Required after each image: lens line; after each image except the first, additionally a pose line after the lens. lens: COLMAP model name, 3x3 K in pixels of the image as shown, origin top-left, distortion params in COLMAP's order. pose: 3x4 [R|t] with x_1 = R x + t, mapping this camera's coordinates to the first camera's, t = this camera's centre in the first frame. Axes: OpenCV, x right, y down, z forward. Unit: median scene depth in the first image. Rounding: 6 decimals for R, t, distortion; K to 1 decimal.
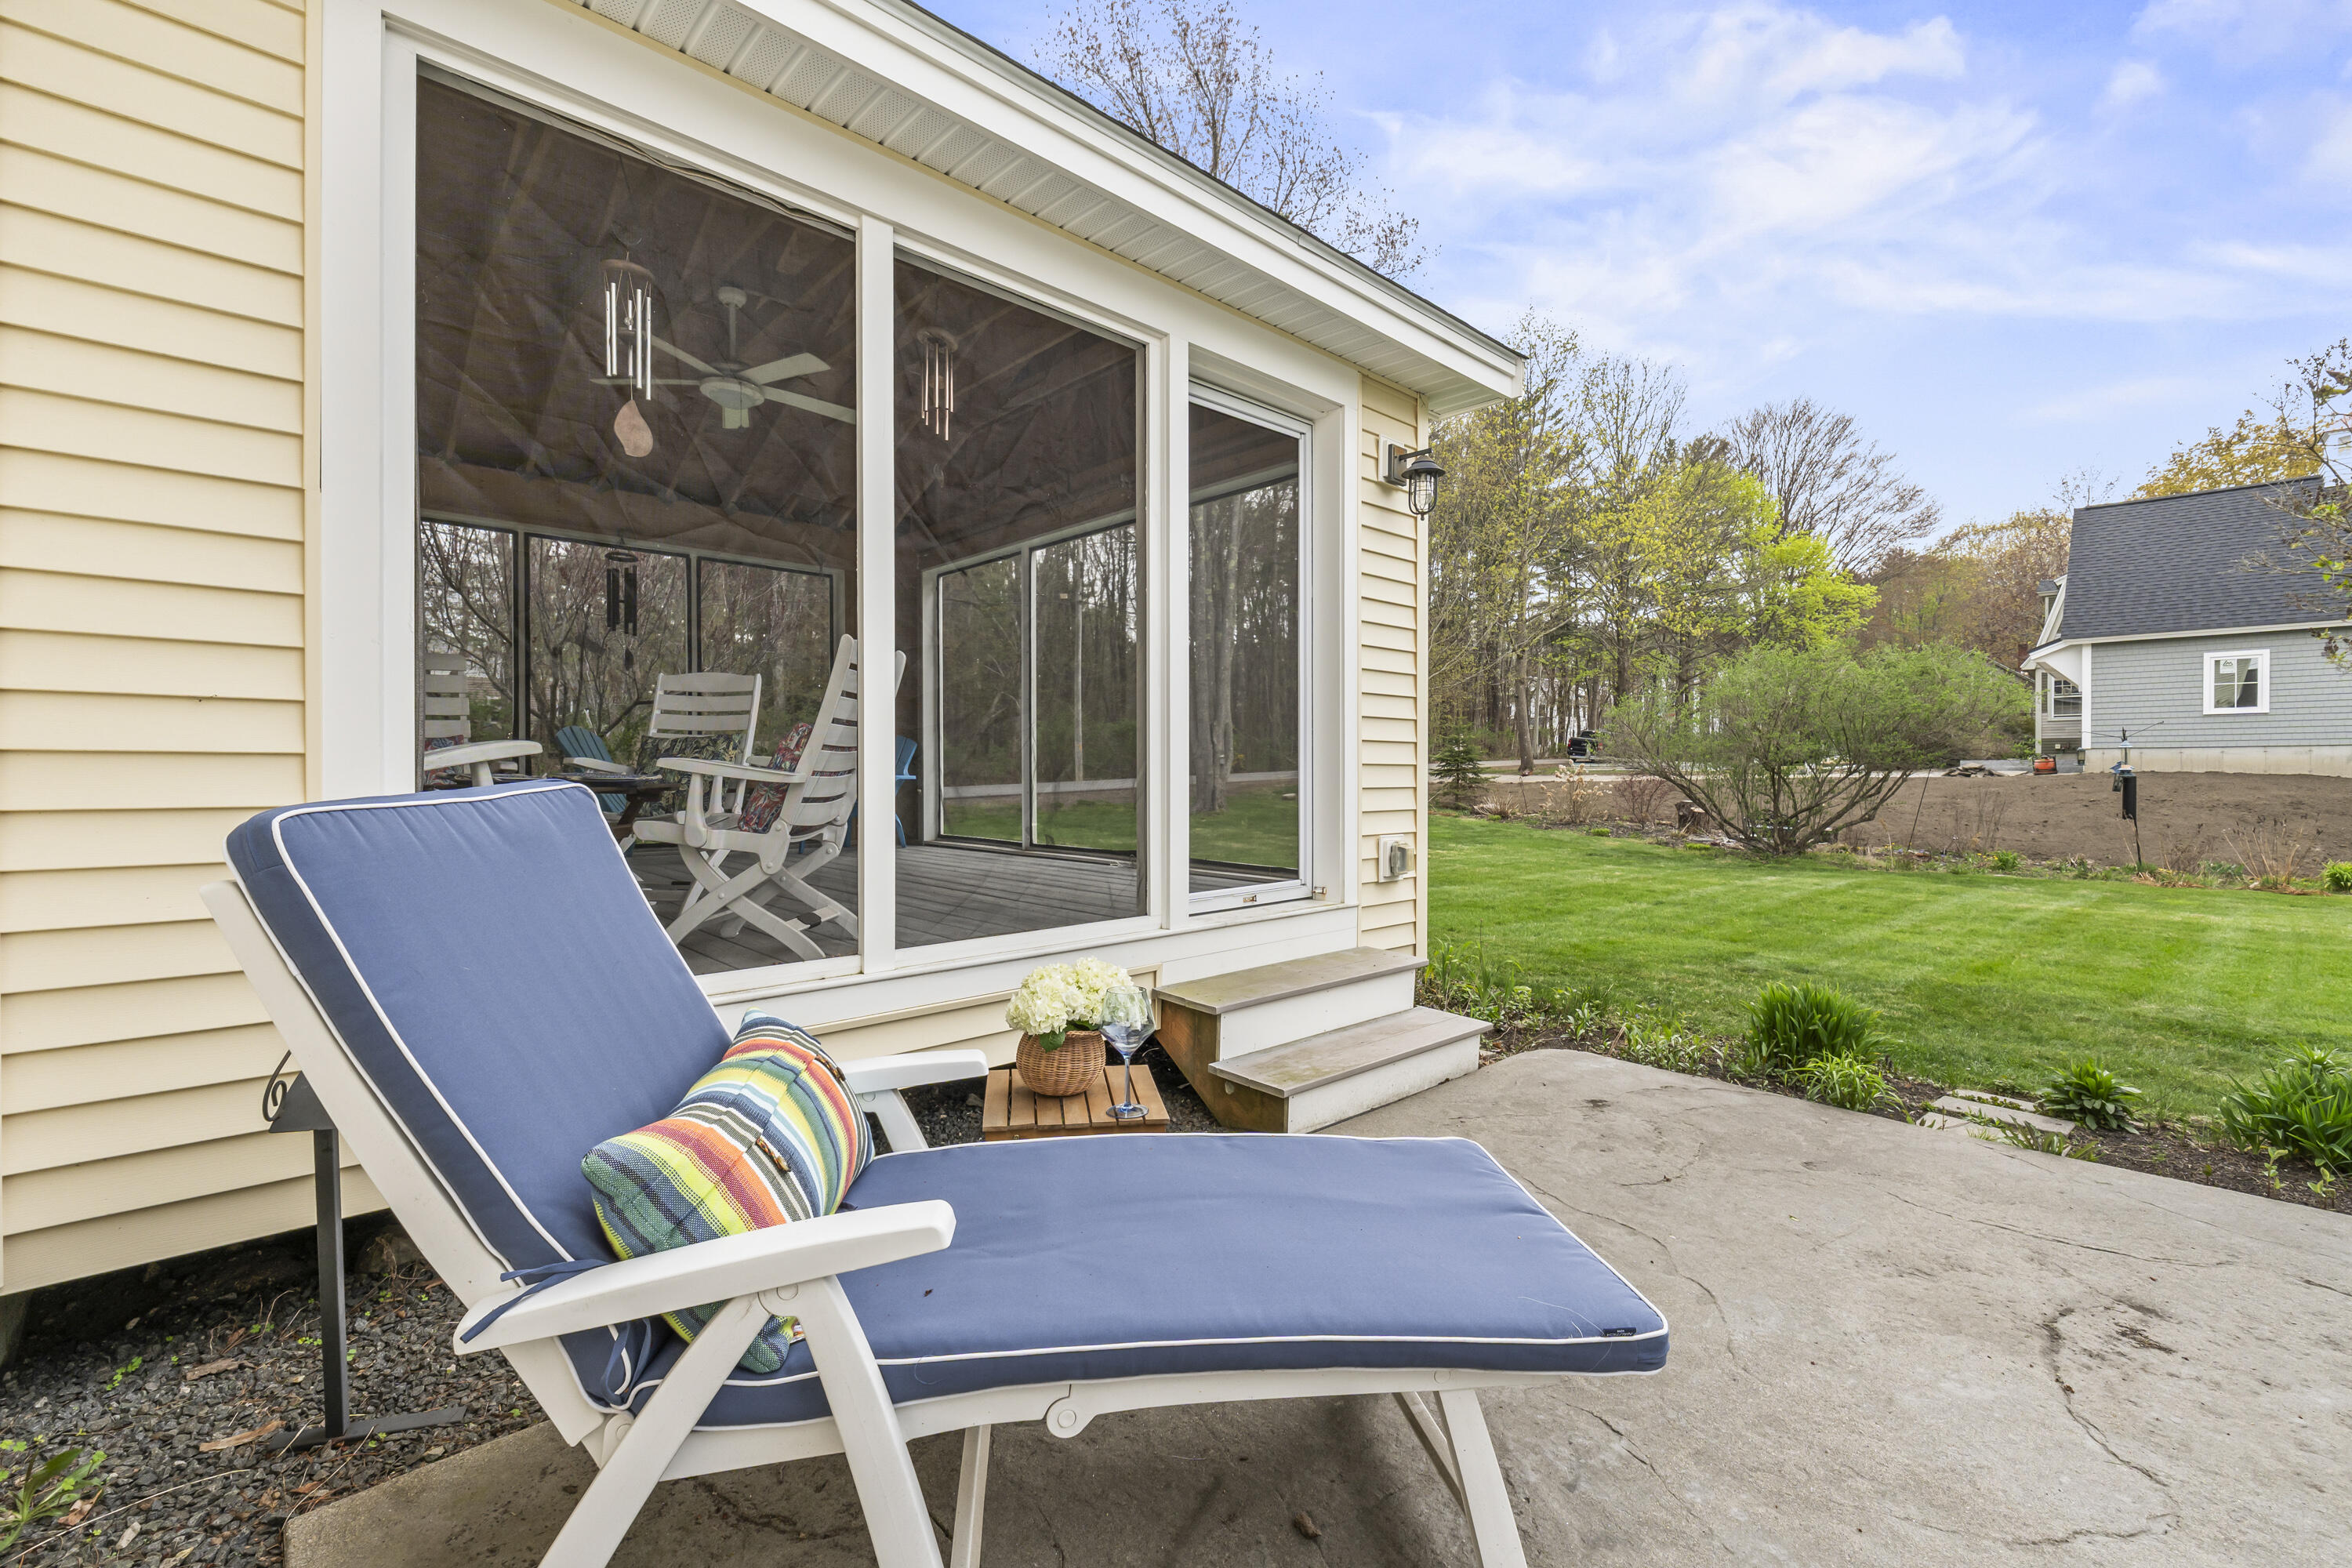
lens RADIAL K [[999.8, 0, 1172.1], [0, 999.8, 800.3], [0, 0, 1]] dist [-0.002044, -0.000355]
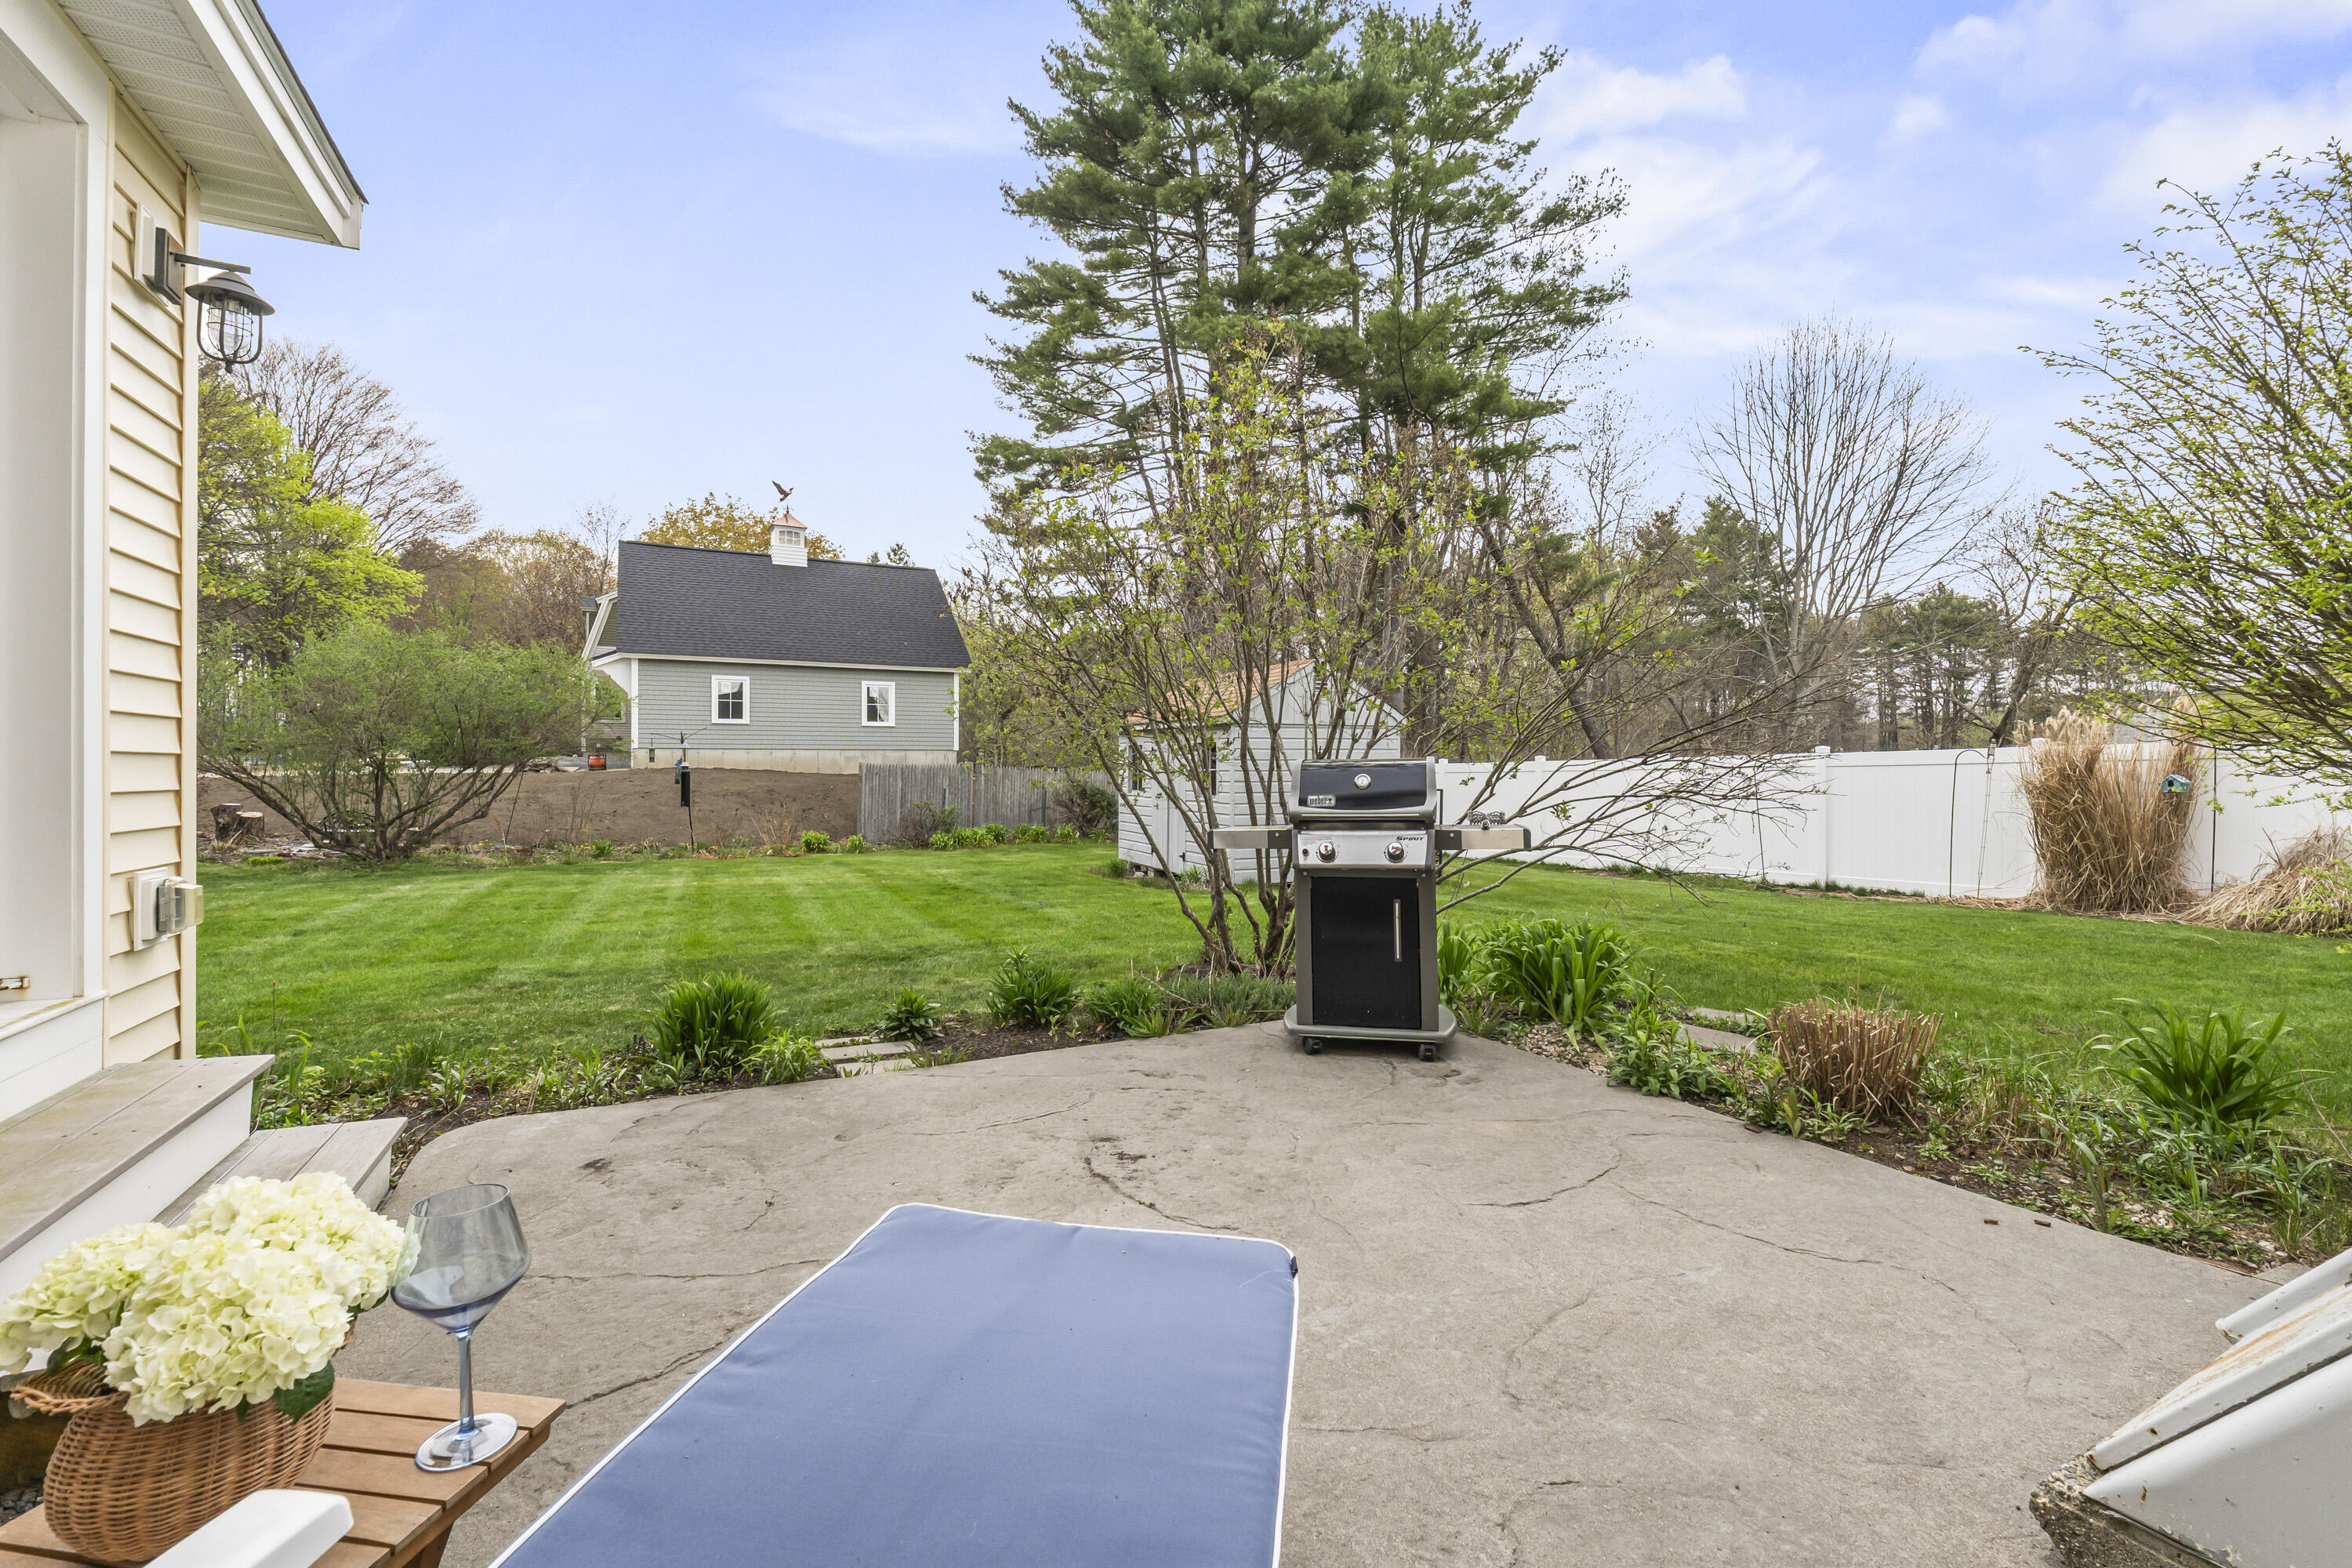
lens RADIAL K [[1016.7, 0, 1182.2], [0, 1016.7, 776.3], [0, 0, 1]] dist [-0.001979, -0.000121]
pose [[0.282068, -0.007581, 0.959365, -0.187686], [0.027250, 0.999629, -0.000113, -0.005005], [-0.959007, 0.026175, 0.282170, 0.220028]]
